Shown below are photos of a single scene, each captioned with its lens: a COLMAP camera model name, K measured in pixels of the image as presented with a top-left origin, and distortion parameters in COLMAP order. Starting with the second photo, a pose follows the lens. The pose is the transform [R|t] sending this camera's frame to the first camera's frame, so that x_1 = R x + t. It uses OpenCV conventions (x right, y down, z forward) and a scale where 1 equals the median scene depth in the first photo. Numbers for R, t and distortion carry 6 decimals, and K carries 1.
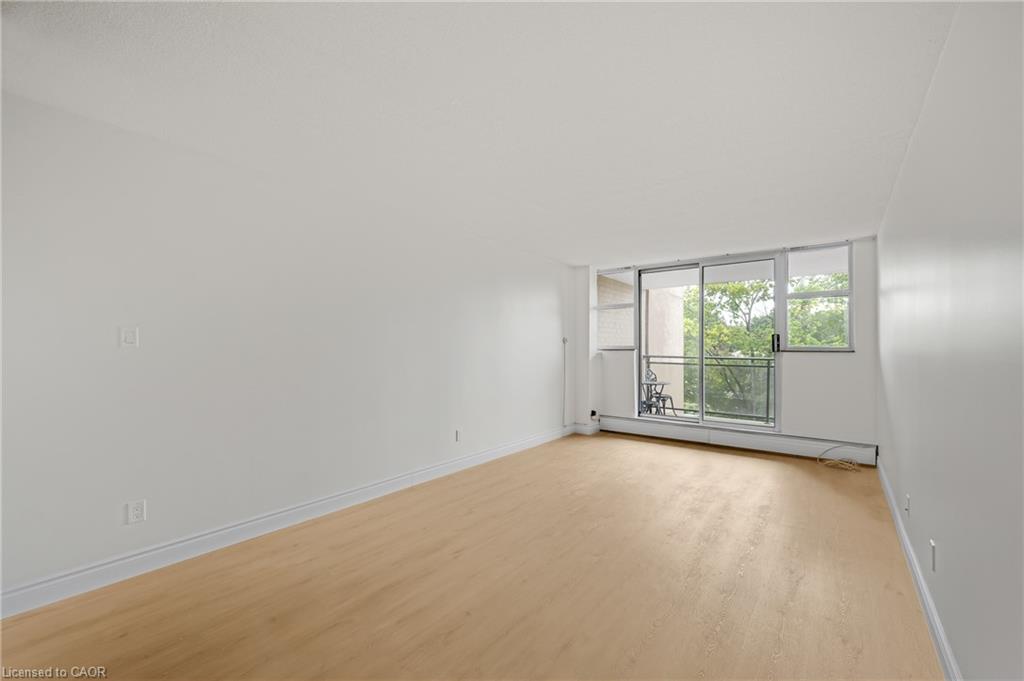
lens RADIAL K [[431.8, 0, 517.5], [0, 431.8, 341.1], [0, 0, 1]] dist [0.000842, -0.000024]
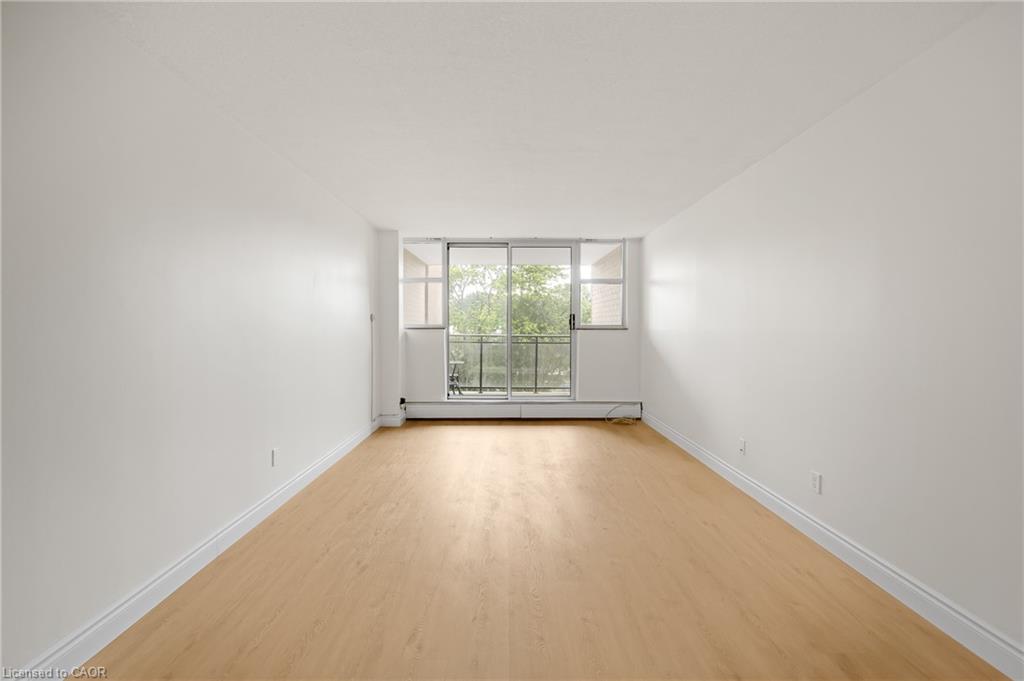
lens RADIAL K [[428.7, 0, 510.8], [0, 428.7, 332.5], [0, 0, 1]] dist [0.001086, 0.000028]
pose [[0.780740, -0.010260, 0.624771, -0.199774], [-0.008638, 0.999592, 0.027210, 0.002705], [-0.624796, -0.026641, 0.780334, 0.194040]]
